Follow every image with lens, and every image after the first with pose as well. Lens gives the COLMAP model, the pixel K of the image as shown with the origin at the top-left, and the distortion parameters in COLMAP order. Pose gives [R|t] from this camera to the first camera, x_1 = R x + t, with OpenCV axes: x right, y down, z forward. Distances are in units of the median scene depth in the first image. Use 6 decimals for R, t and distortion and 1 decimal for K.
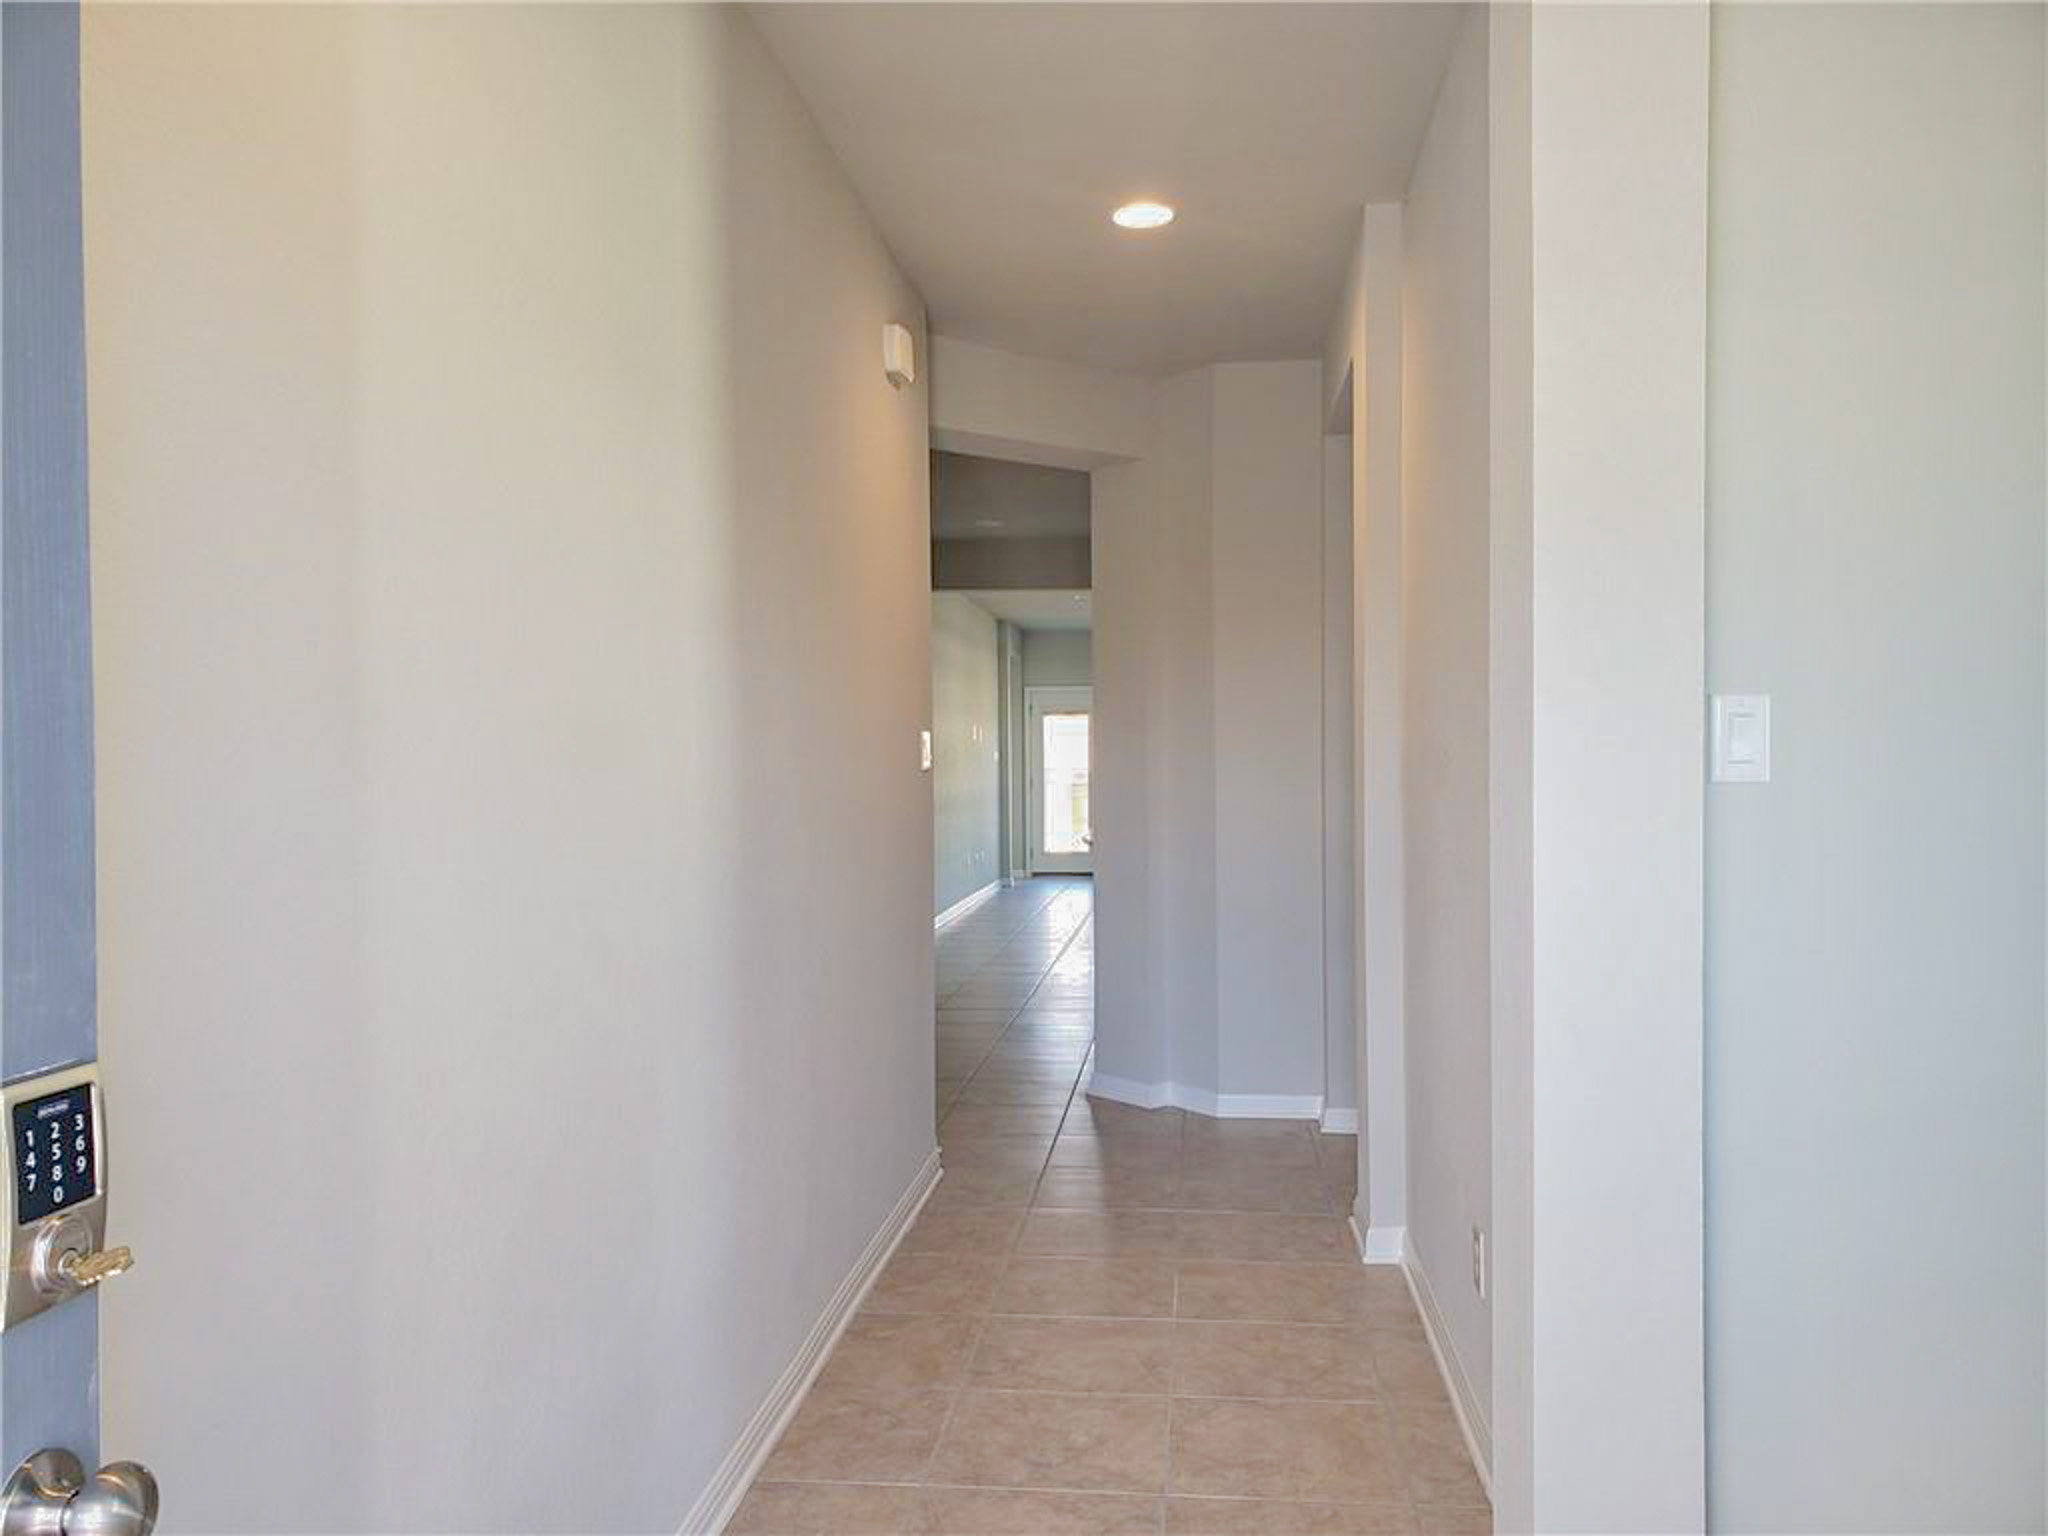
lens RADIAL K [[1592.6, 0, 1024.0], [0, 1592.6, 768.0], [0, 0, 1]] dist [-0.000704, -0.000072]
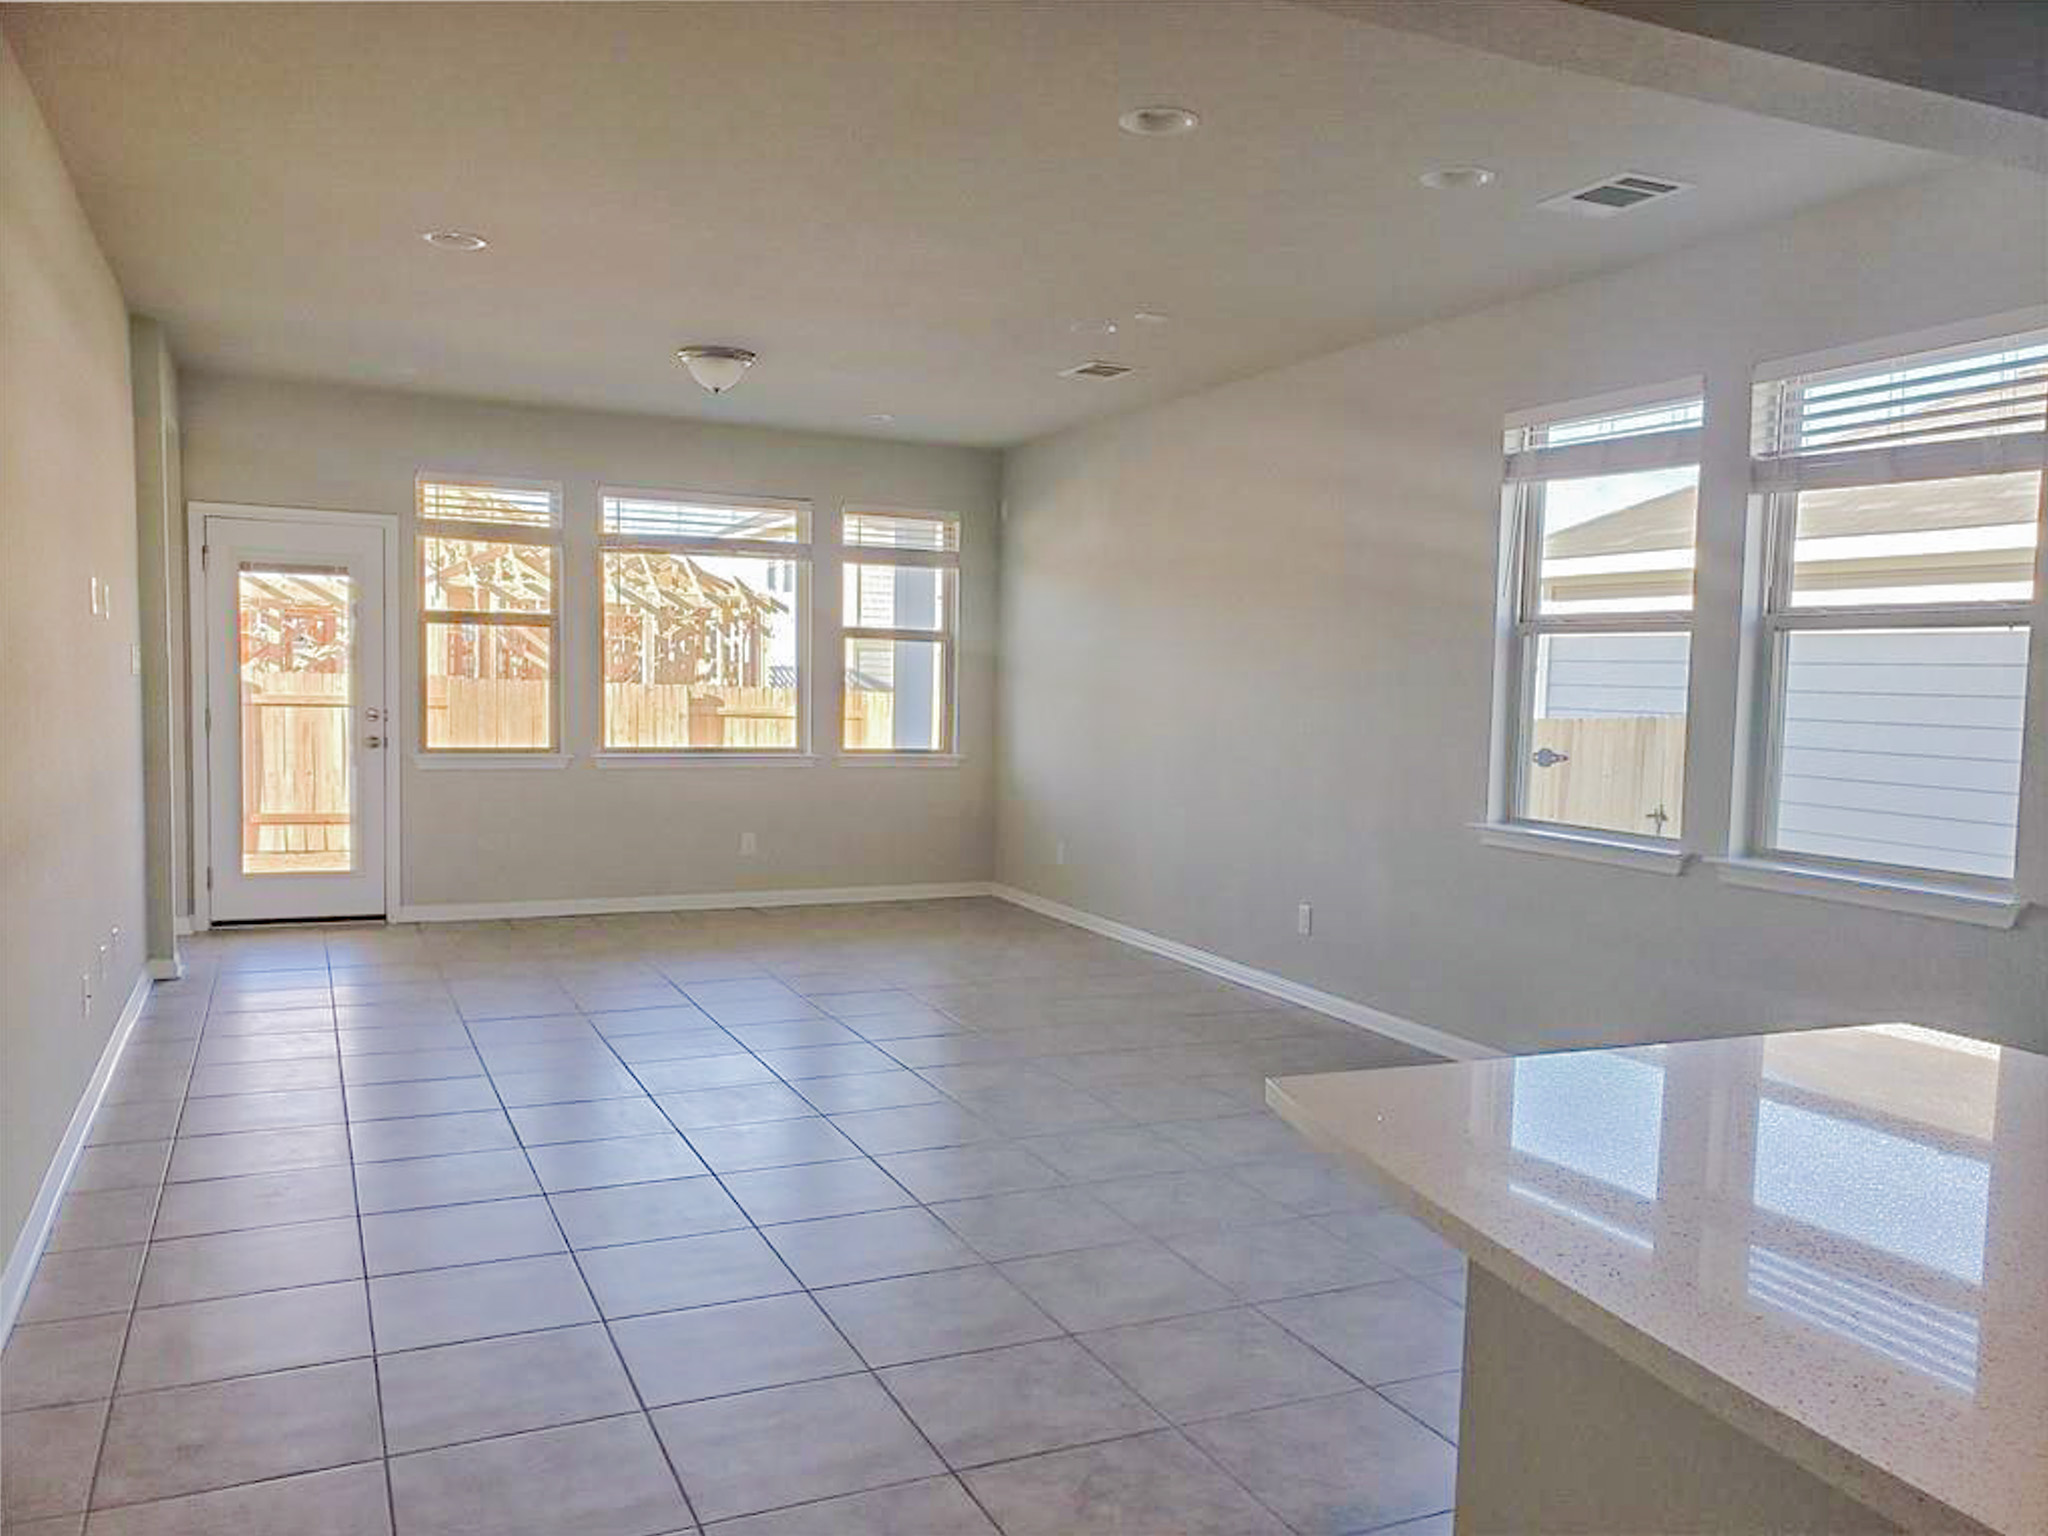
lens RADIAL K [[1592.6, 0, 1024.0], [0, 1592.6, 768.0], [0, 0, 1]] dist [-0.000704, -0.000072]
pose [[0.854467, -0.009035, 0.519427, -0.031961], [-0.018909, 0.998645, 0.048476, -0.003502], [-0.519162, -0.051243, 0.853138, 0.504942]]
